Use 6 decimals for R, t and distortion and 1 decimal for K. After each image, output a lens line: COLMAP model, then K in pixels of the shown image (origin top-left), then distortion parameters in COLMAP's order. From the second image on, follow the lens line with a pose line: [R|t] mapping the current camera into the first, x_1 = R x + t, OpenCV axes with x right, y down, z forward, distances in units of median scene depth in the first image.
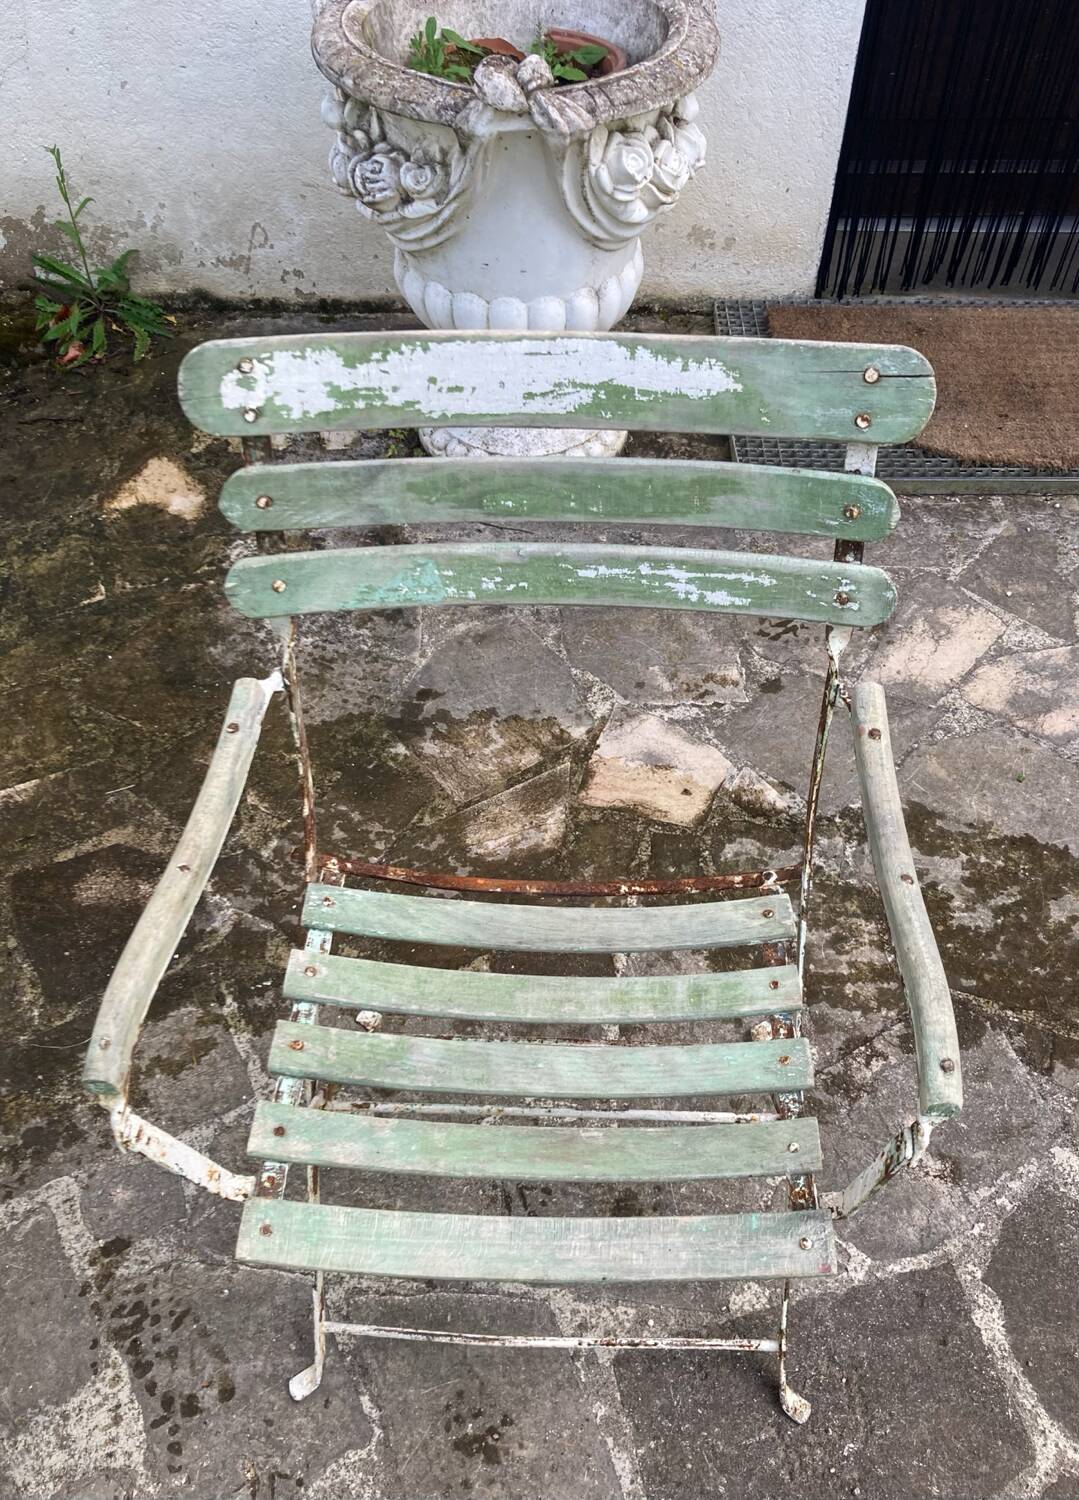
lens RADIAL K [[1291.8, 0, 563.8], [0, 1291.8, 759.5], [0, 0, 1]] dist [0.009893, 0.012177]
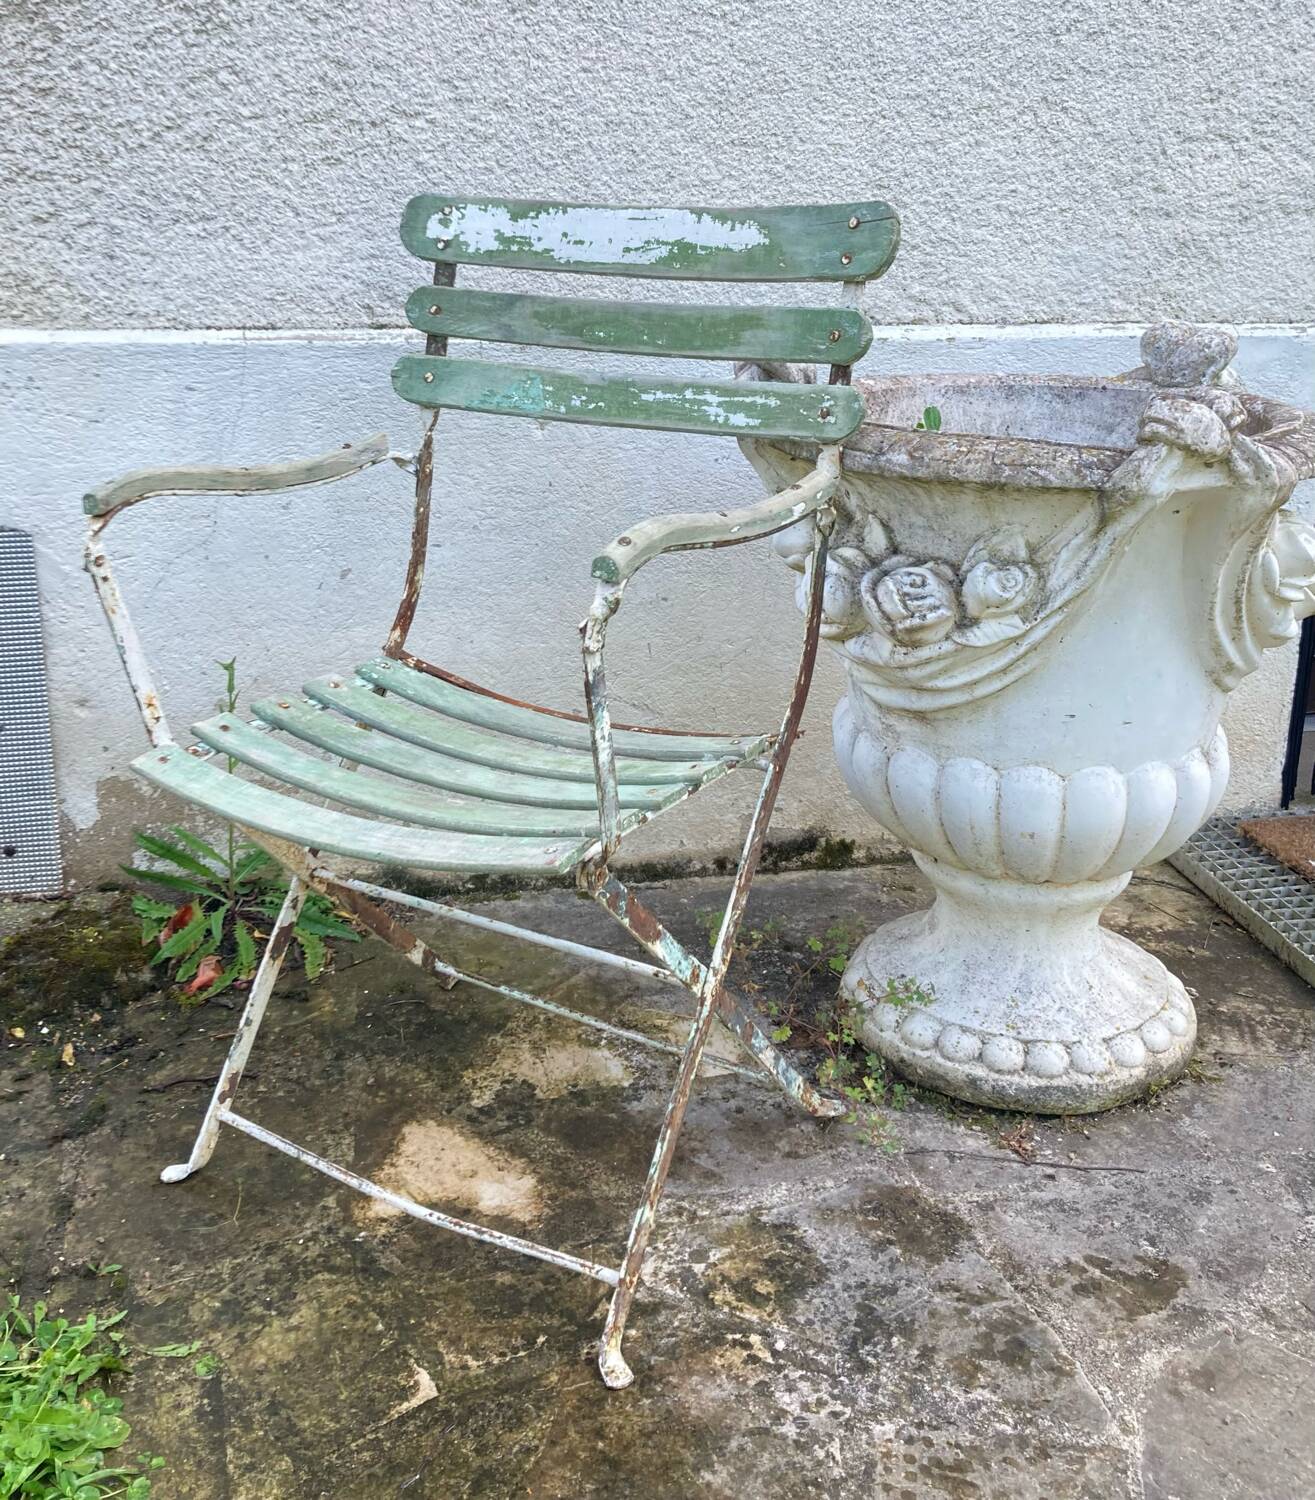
lens RADIAL K [[1654.4, 0, 616.3], [0, 1654.4, 533.0], [0, 0, 1]] dist [0.006874, 0.020274]
pose [[0.984688, -0.044592, 0.168523, -0.388388], [0.134107, 0.811406, -0.568890, -0.022953], [-0.111373, 0.582780, 0.804962, 0.303142]]
